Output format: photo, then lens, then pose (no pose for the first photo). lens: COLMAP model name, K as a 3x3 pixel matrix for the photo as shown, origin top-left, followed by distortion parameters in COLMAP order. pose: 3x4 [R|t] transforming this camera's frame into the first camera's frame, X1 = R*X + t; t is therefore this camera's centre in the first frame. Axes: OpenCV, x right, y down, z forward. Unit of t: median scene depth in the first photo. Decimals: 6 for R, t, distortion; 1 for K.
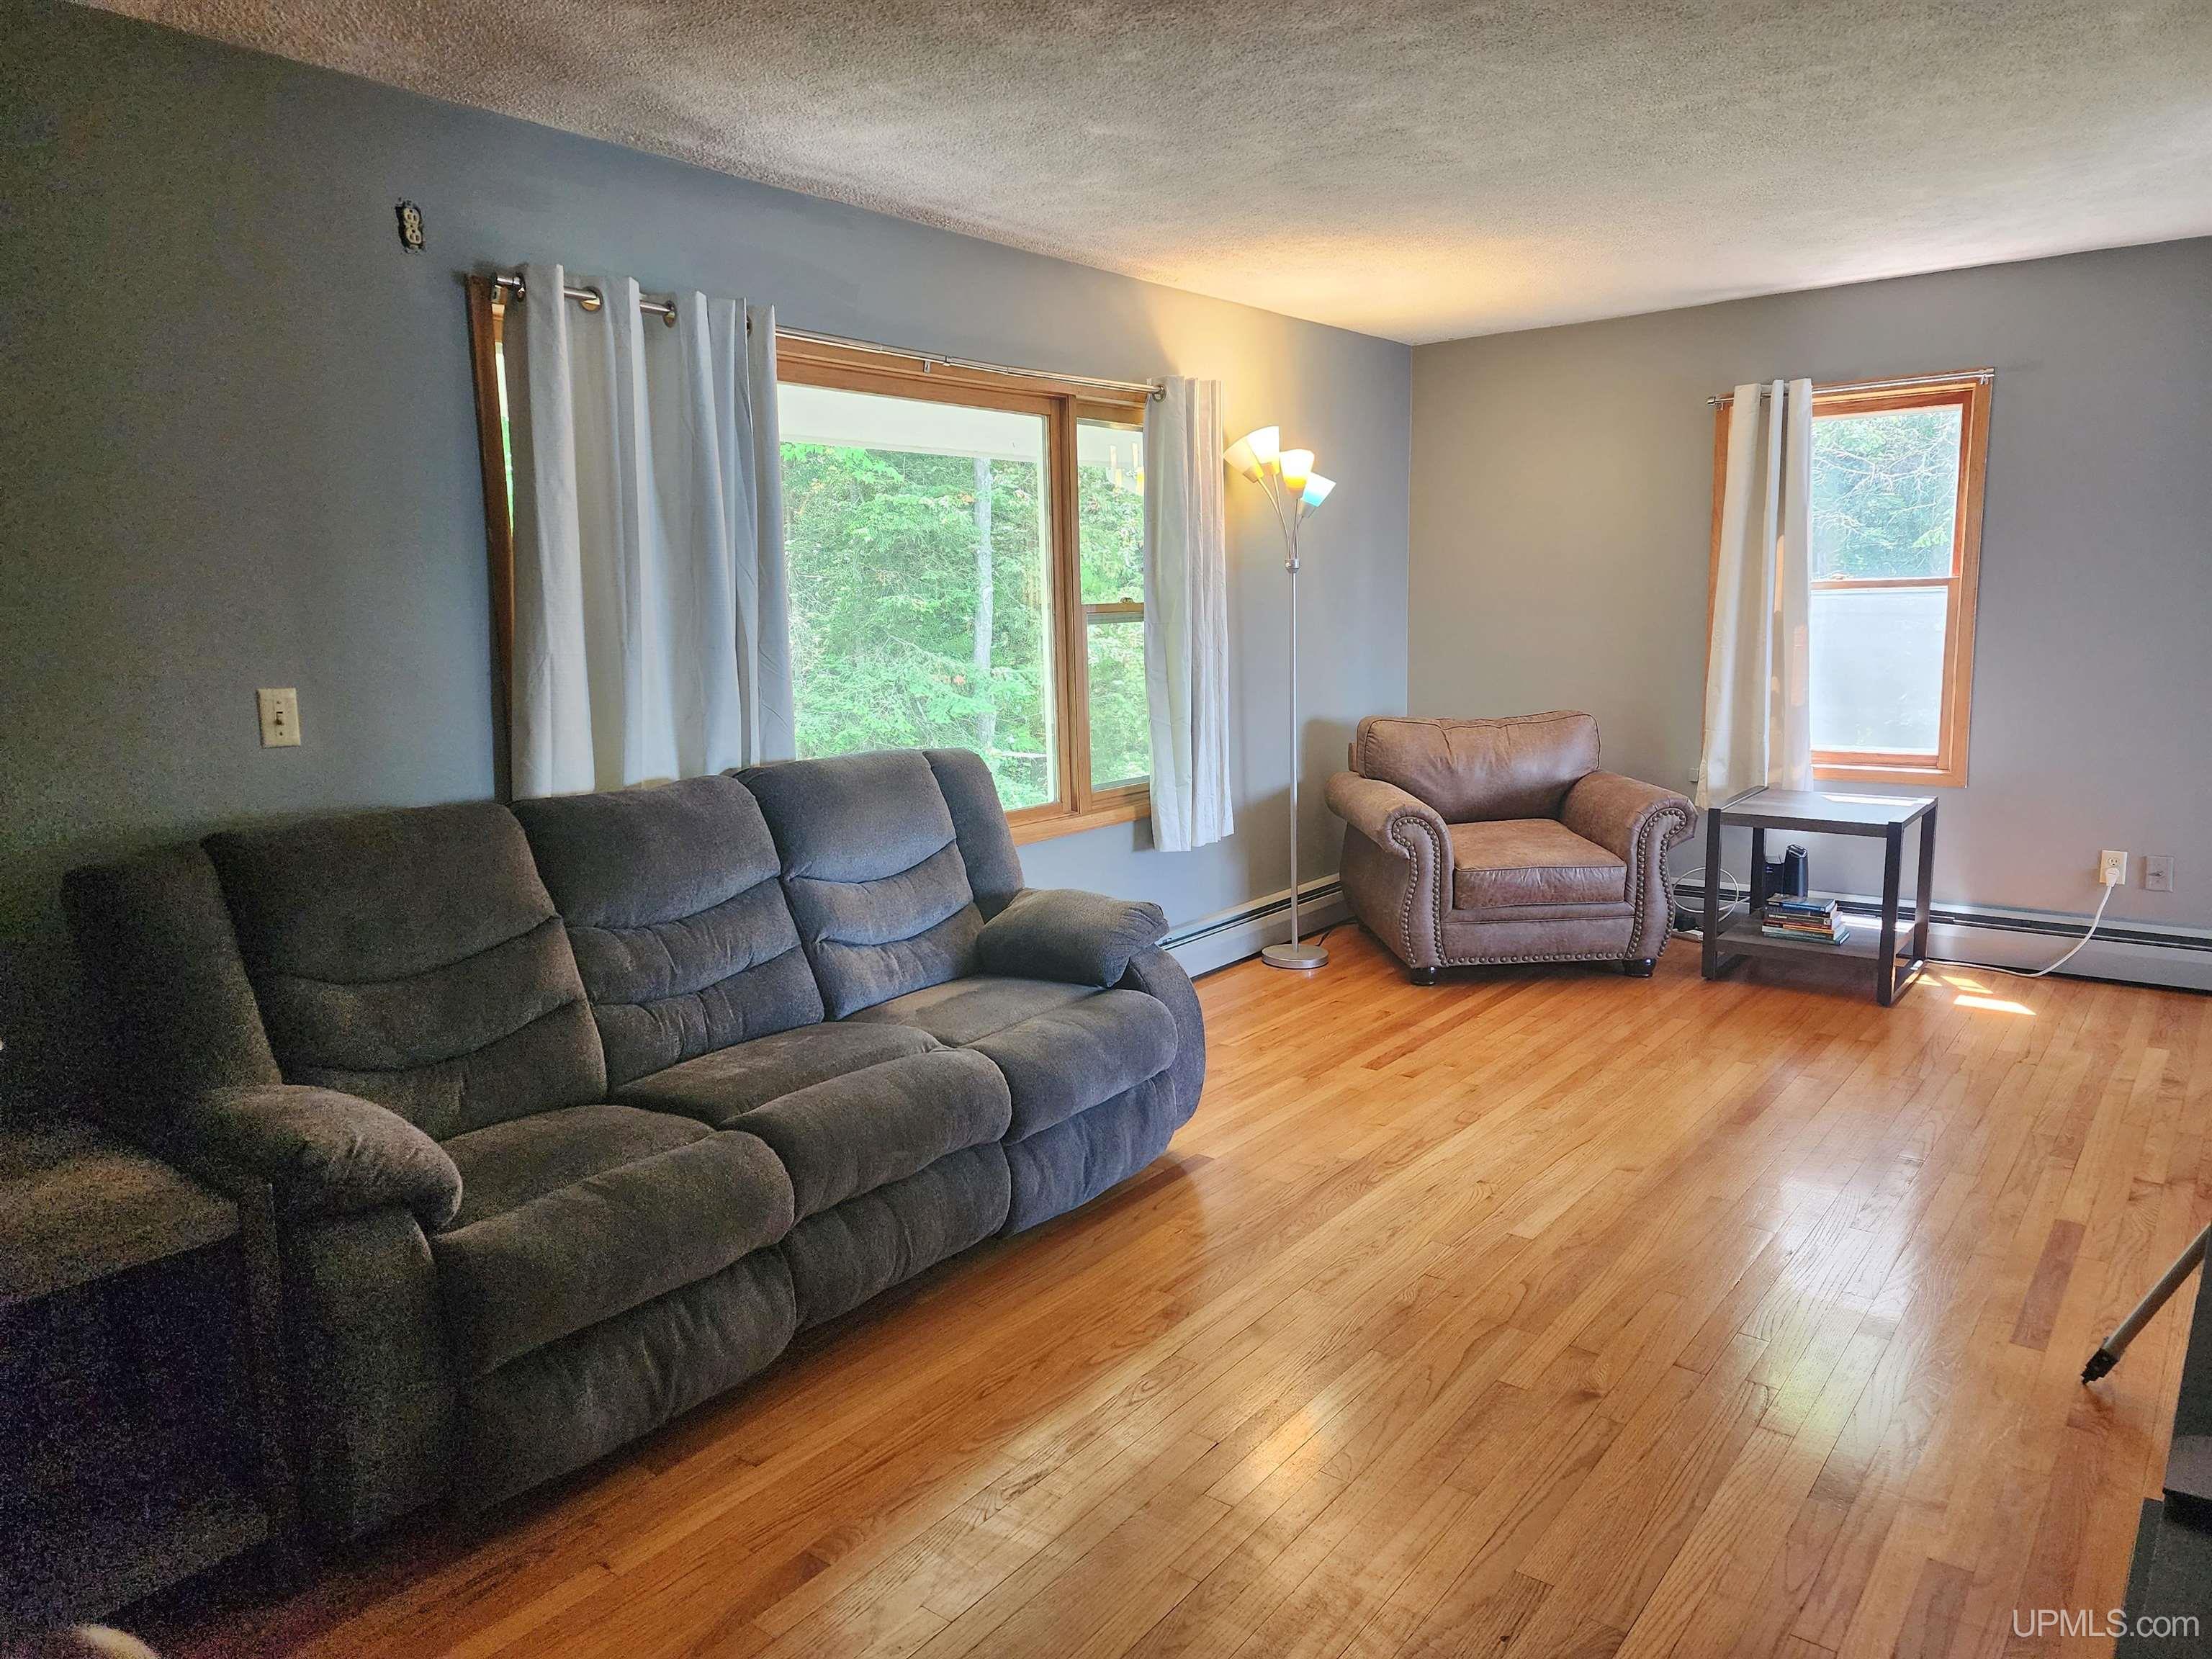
lens RADIAL K [[1478.9, 0, 1102.2], [0, 1478.9, 824.4], [0, 0, 1]] dist [0.040226, -0.002211]
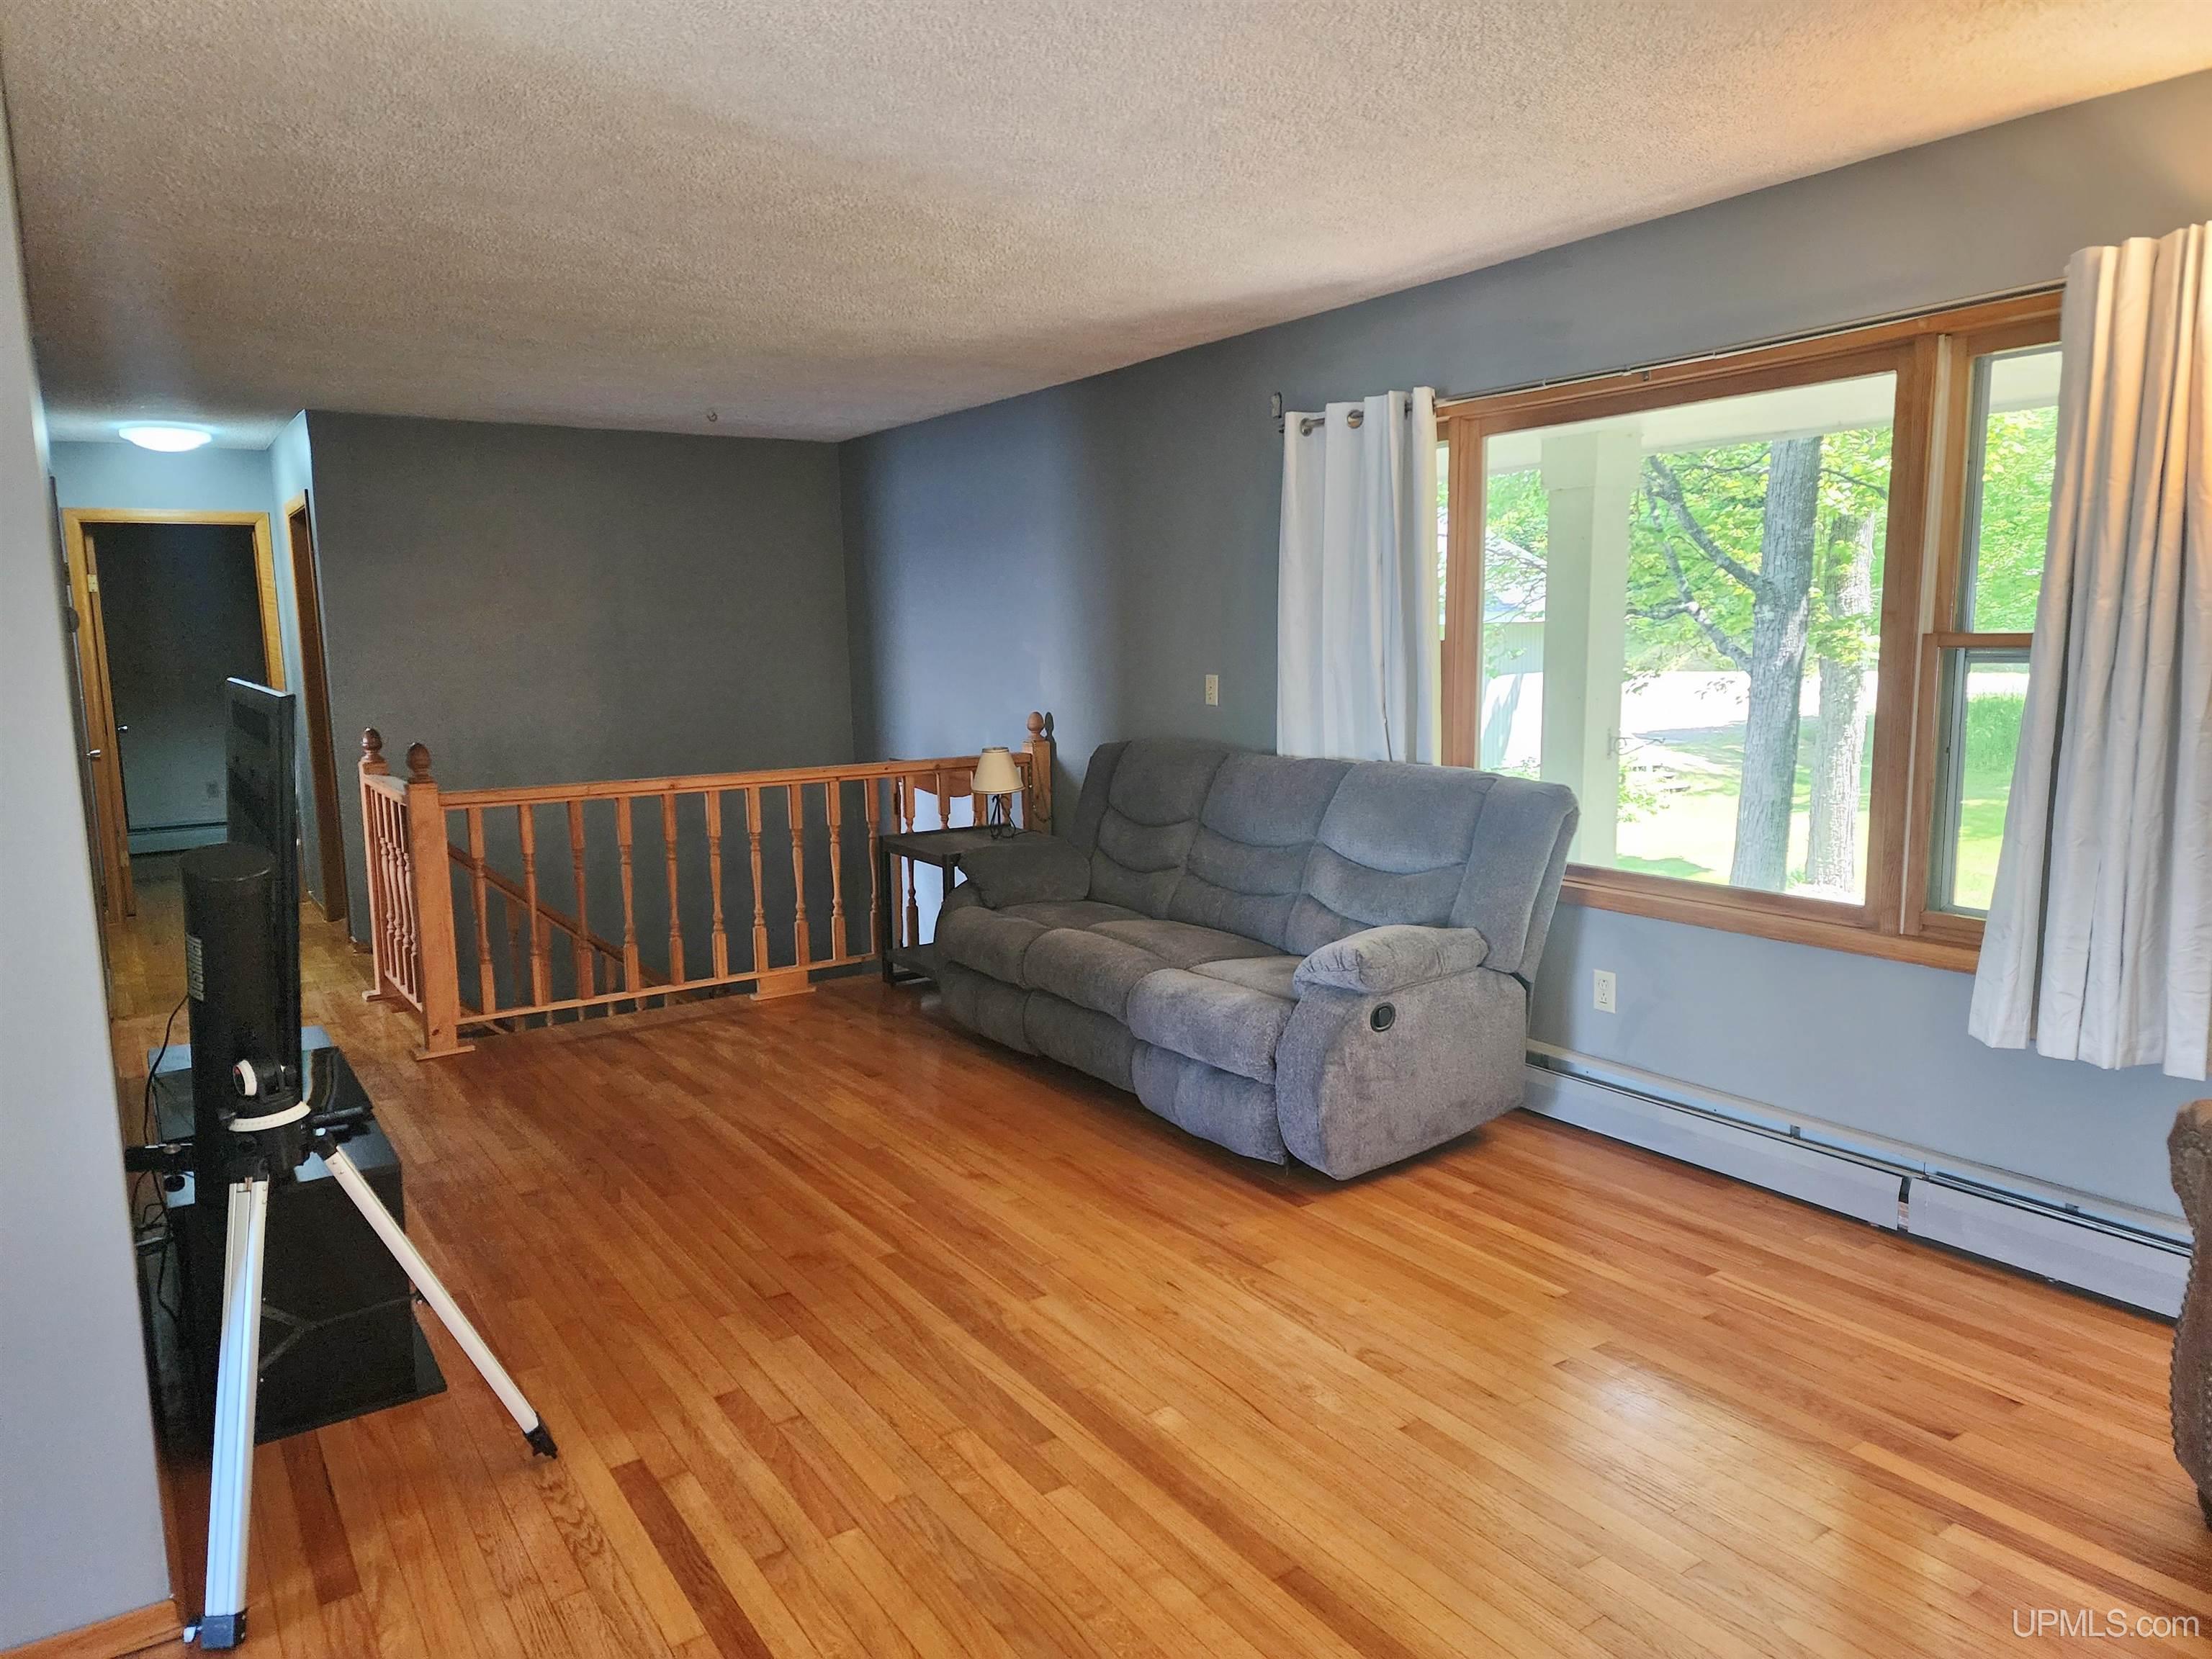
lens RADIAL K [[1478.9, 0, 1101.8], [0, 1478.9, 834.0], [0, 0, 1]] dist [0.040226, -0.002211]
pose [[-0.317888, 0.164606, -0.933730, 0.799646], [-0.108914, 0.971955, 0.208424, -0.167157], [0.941852, 0.167952, -0.291046, 0.888563]]
